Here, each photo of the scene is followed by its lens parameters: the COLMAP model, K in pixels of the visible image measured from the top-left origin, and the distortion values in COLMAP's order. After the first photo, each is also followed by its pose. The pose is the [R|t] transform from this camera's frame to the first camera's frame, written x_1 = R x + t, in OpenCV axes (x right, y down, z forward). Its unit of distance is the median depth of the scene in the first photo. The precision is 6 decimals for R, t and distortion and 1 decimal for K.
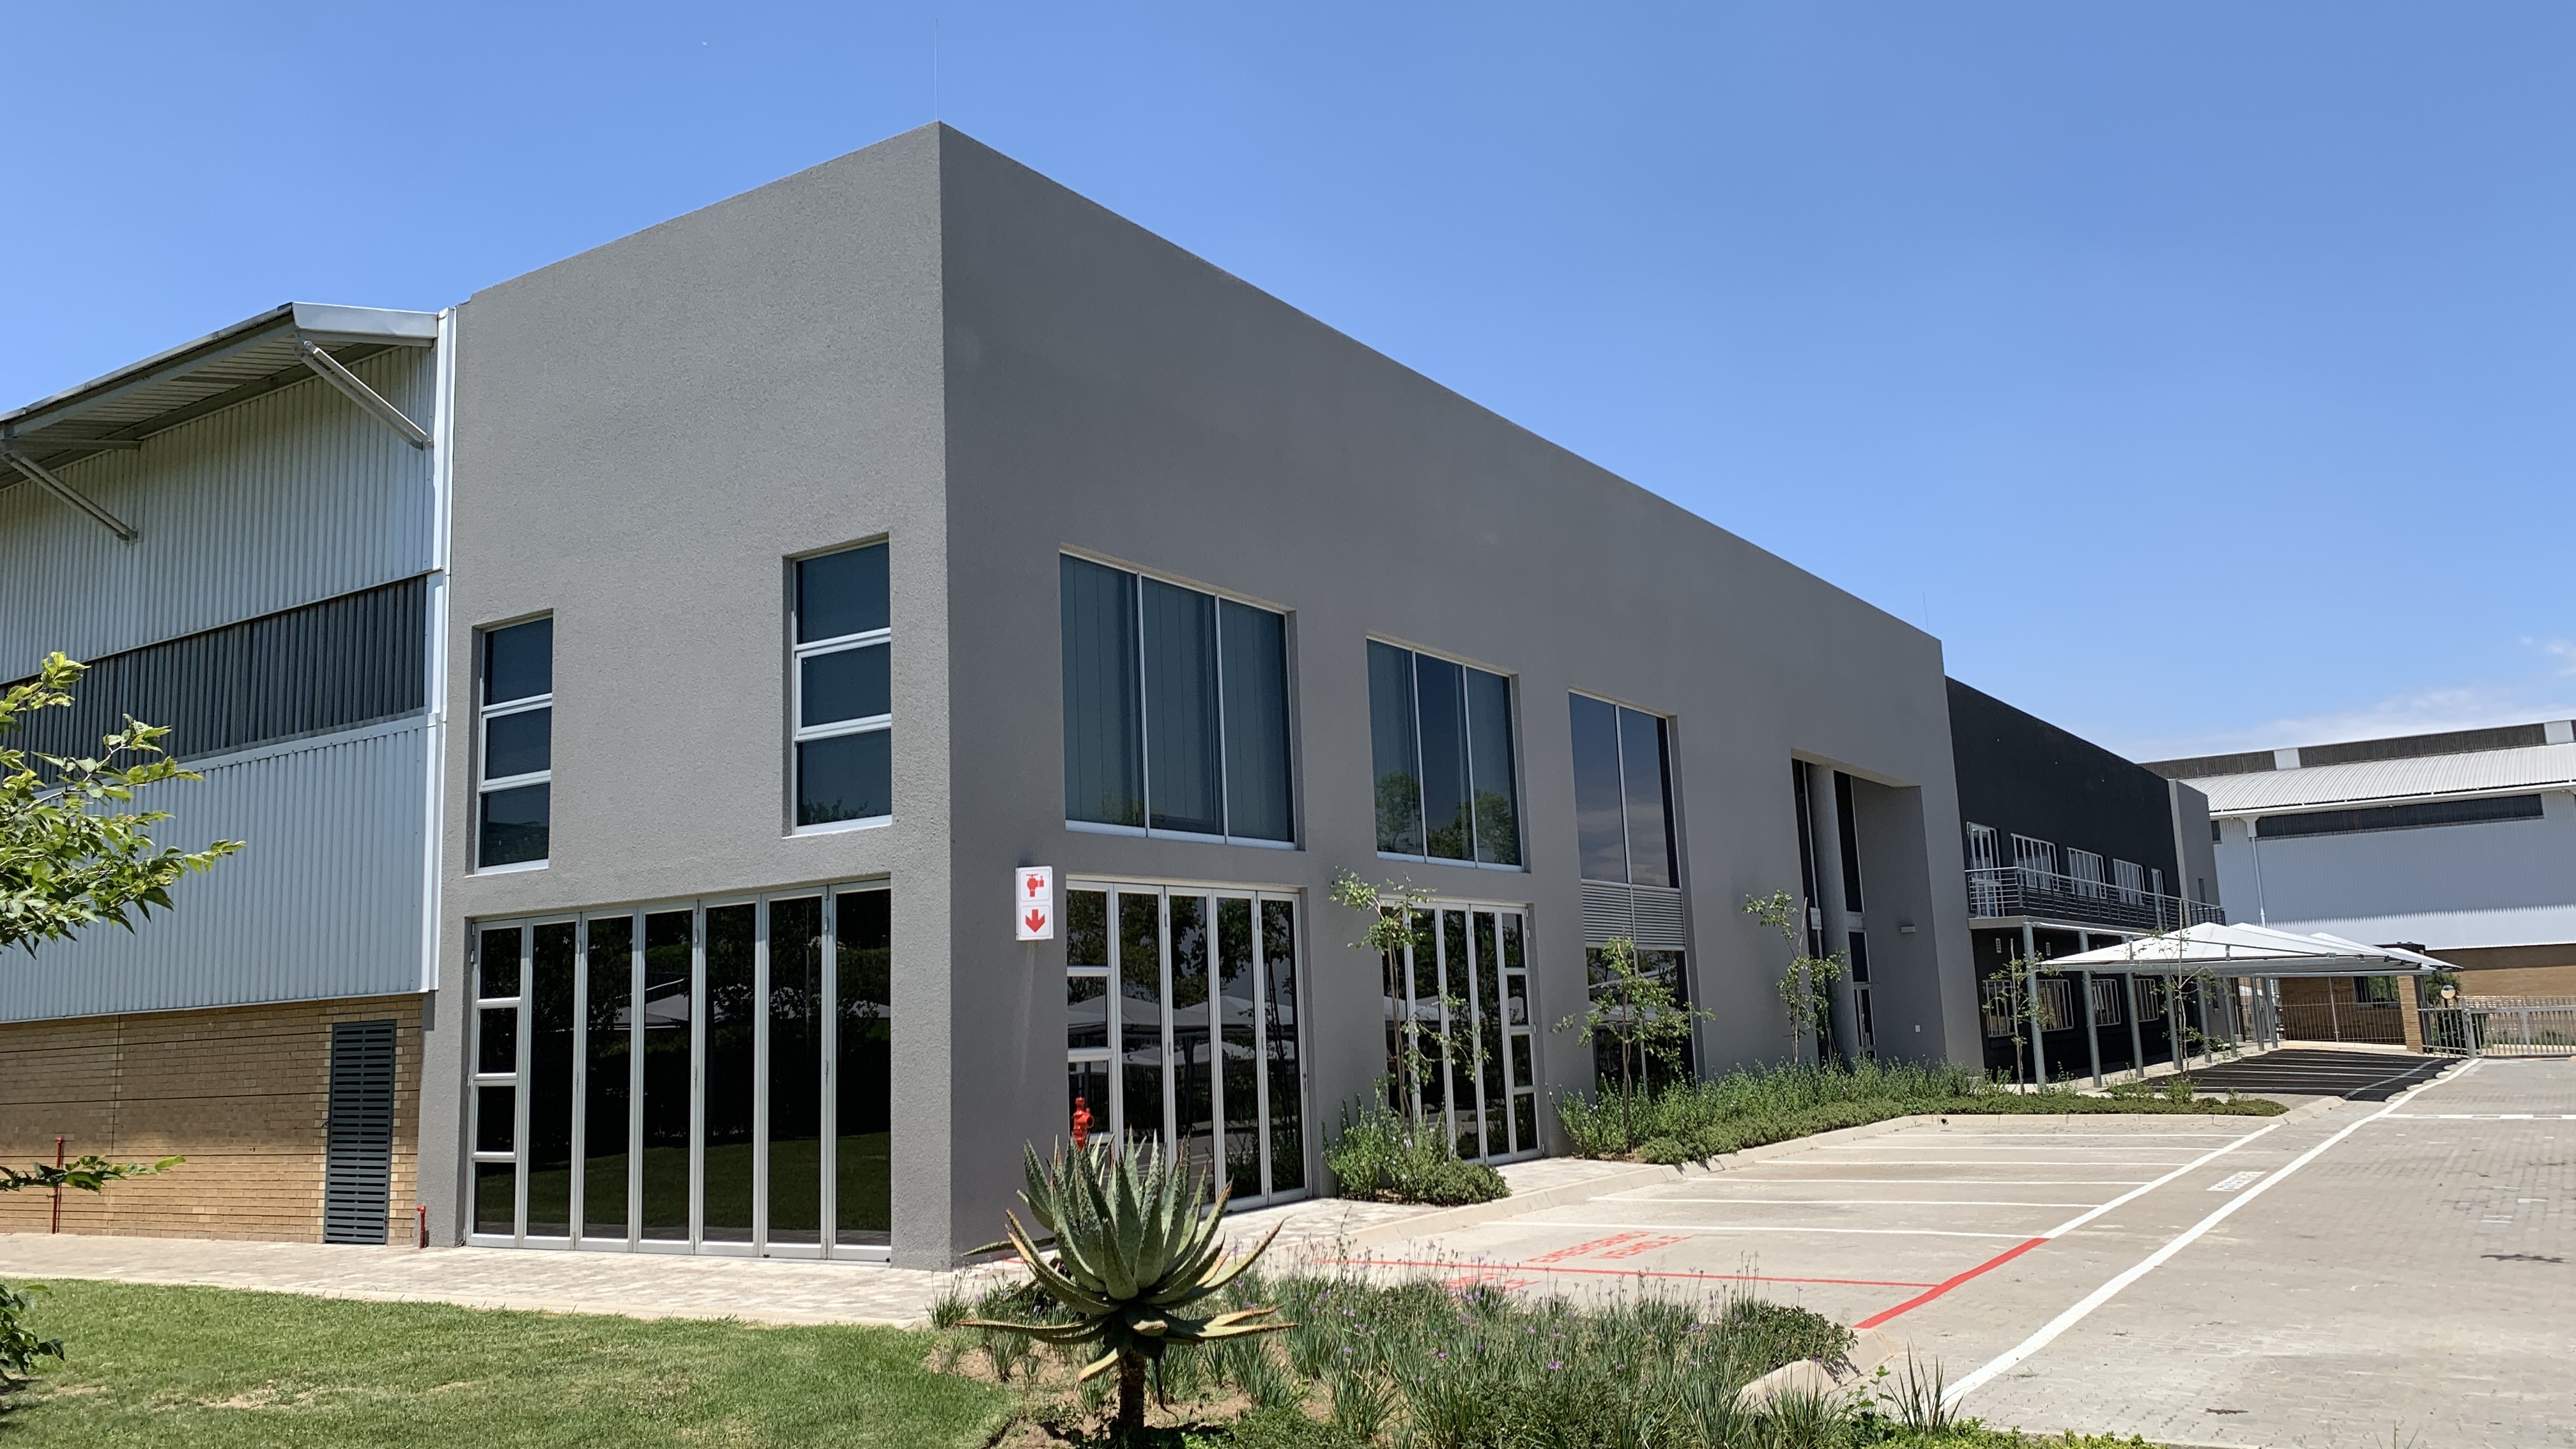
lens RADIAL K [[1954.4, 0, 1300.2], [0, 1954.4, 717.6], [0, 0, 1]] dist [0.043542, -0.065080]
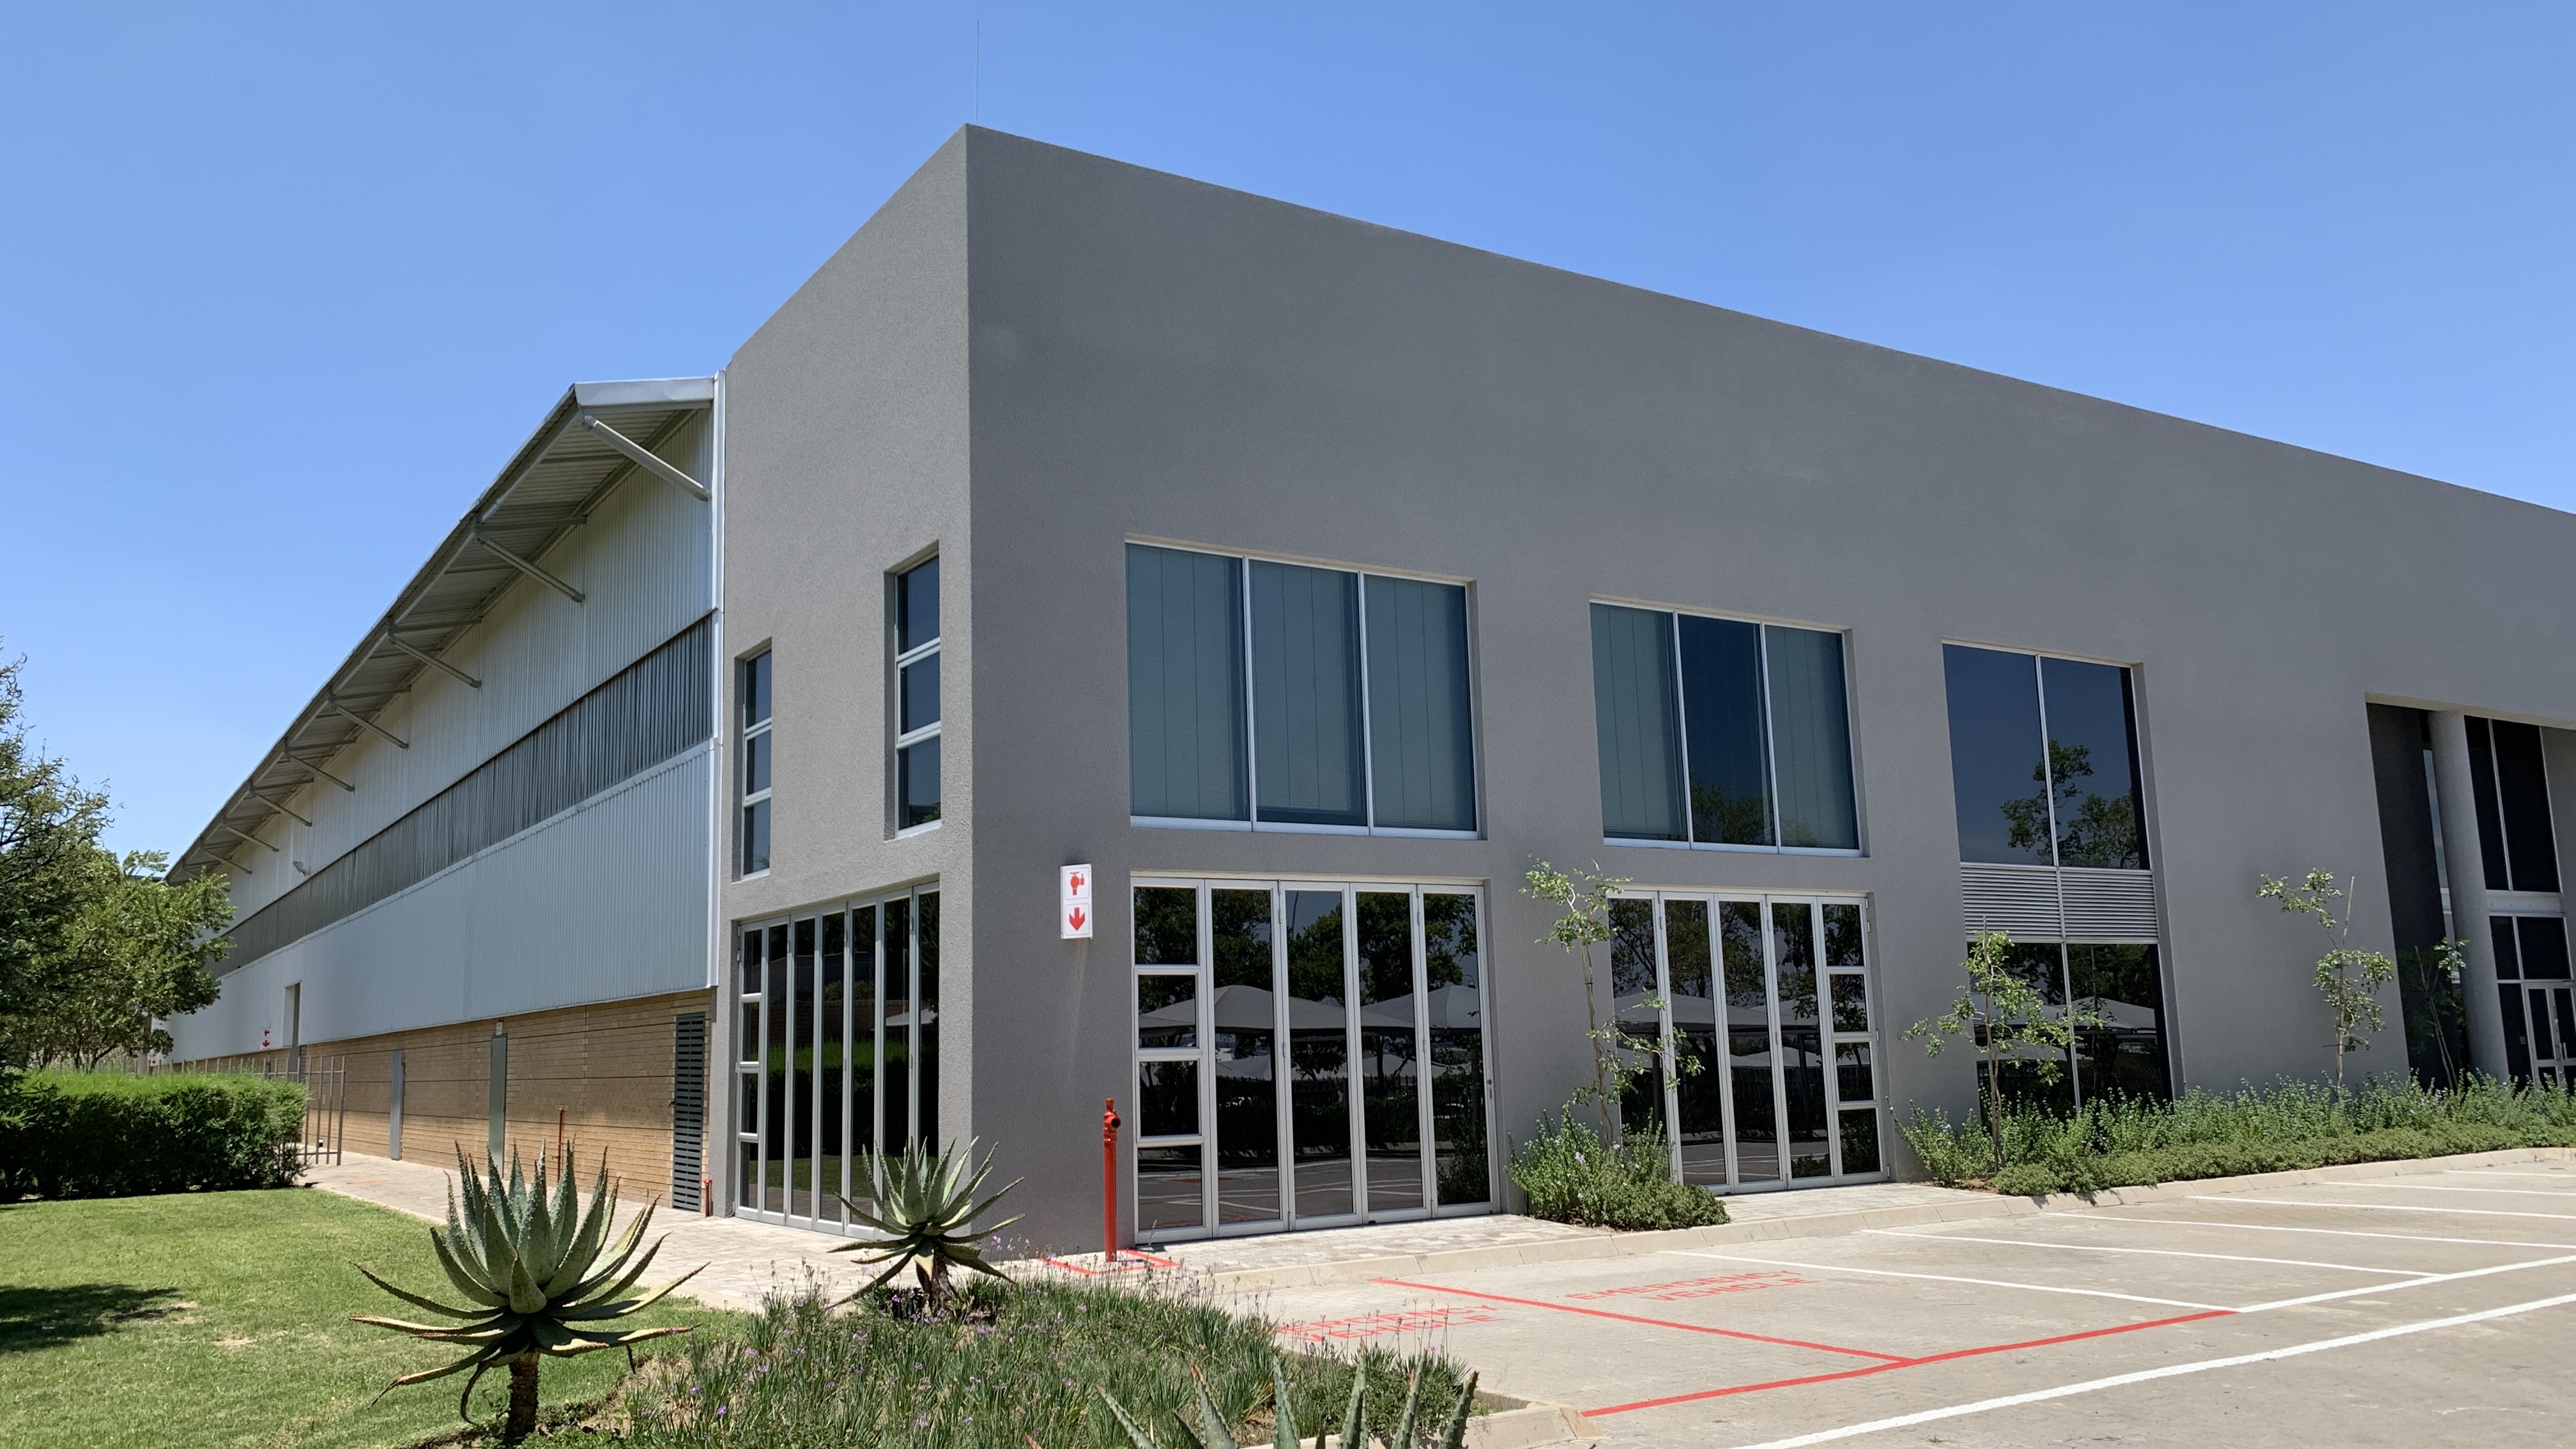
lens RADIAL K [[1962.7, 0, 1235.2], [0, 1962.7, 755.3], [0, 0, 1]] dist [0.008689, -0.006744]
pose [[0.907119, -0.046325, -0.418317, 0.250803], [0.055676, 0.998397, 0.010169, 0.011117], [0.417176, -0.032515, 0.908244, 0.097972]]
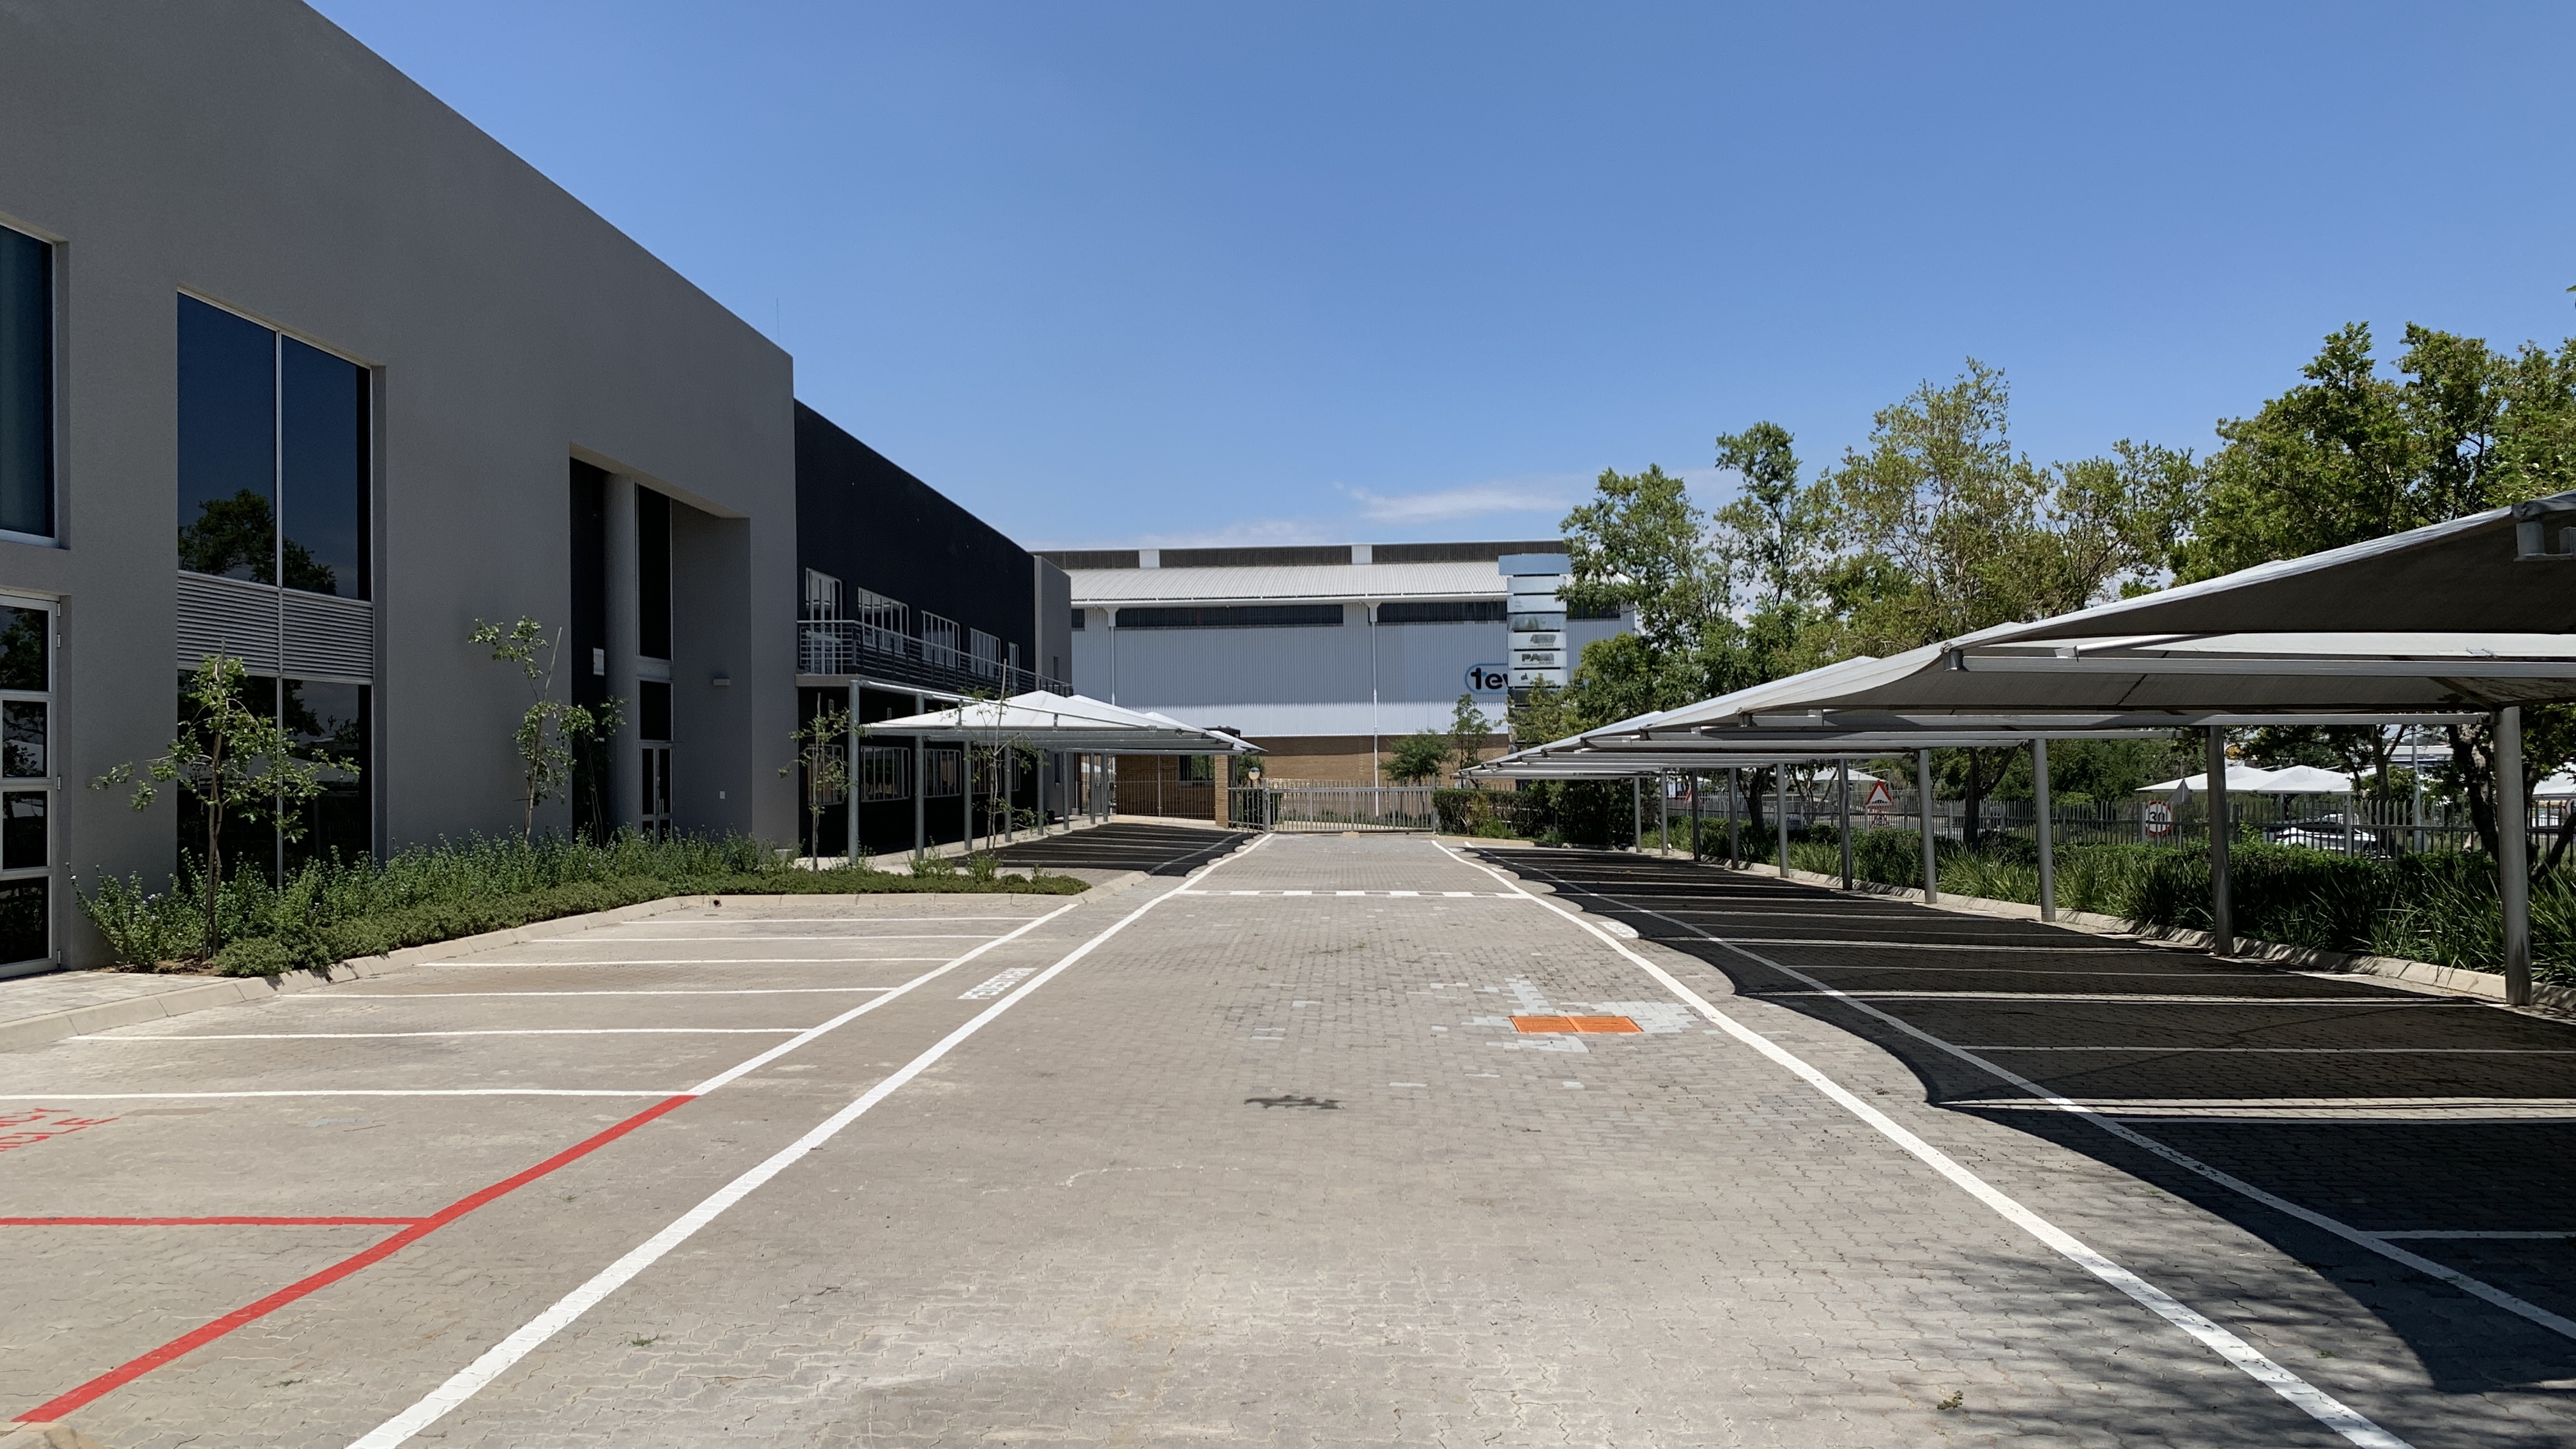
lens RADIAL K [[1980.7, 0, 1288.0], [0, 1980.7, 724.5], [0, 0, 1]] dist [0.005938, 0.005066]
pose [[0.857197, 0.040014, 0.513431, 0.141330], [-0.101527, 0.990541, 0.092307, 0.038328], [-0.504881, -0.131253, 0.853152, 0.234266]]
